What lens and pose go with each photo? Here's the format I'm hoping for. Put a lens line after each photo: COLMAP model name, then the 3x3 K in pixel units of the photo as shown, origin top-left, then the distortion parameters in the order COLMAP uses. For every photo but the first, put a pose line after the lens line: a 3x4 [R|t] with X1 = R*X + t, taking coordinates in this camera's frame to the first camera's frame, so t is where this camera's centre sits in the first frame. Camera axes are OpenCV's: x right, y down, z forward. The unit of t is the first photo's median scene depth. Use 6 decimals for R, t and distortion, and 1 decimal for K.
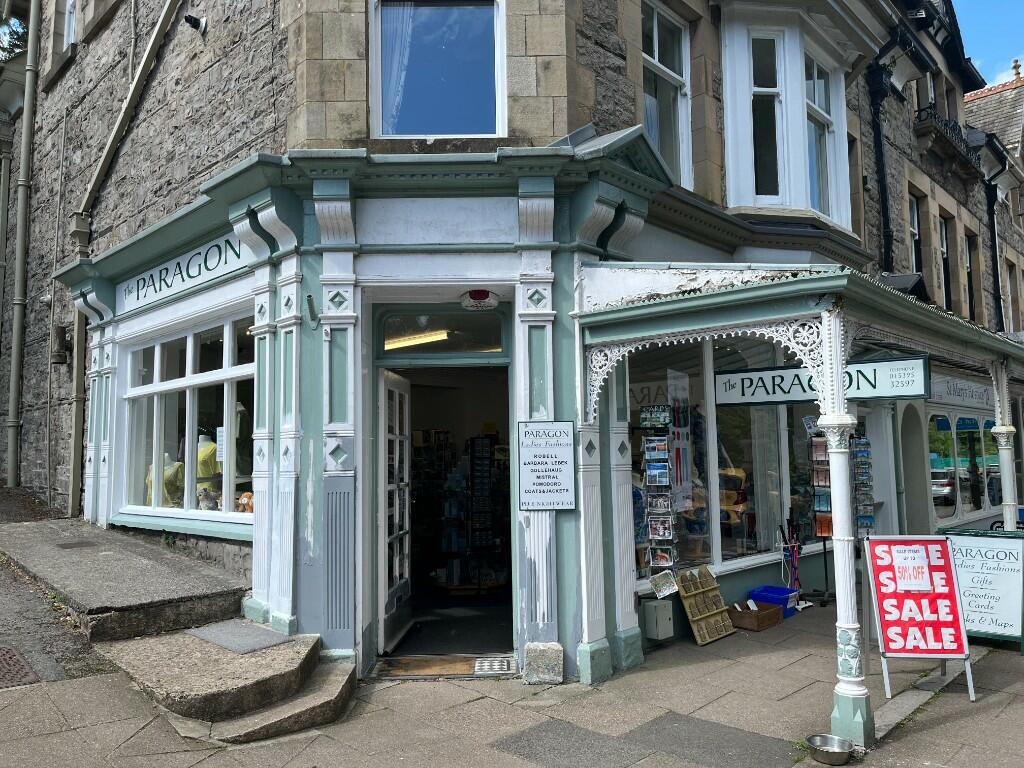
lens RADIAL K [[780.8, 0, 512.4], [0, 780.8, 385.6], [0, 0, 1]] dist [0.001568, -0.025259]
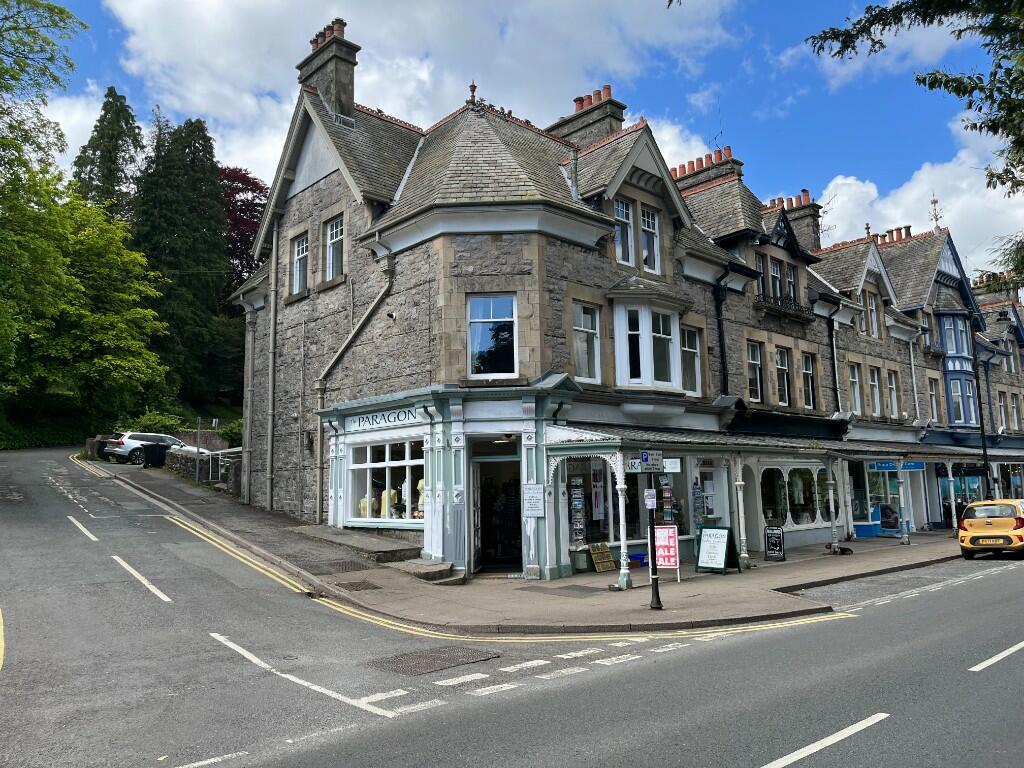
lens RADIAL K [[780.8, 0, 507.3], [0, 780.8, 359.1], [0, 0, 1]] dist [0.001568, -0.025259]
pose [[0.998649, -0.011671, -0.050634, 0.091302], [0.008214, 0.997656, -0.067940, -0.196003], [0.051308, 0.067432, 0.996404, -1.677729]]
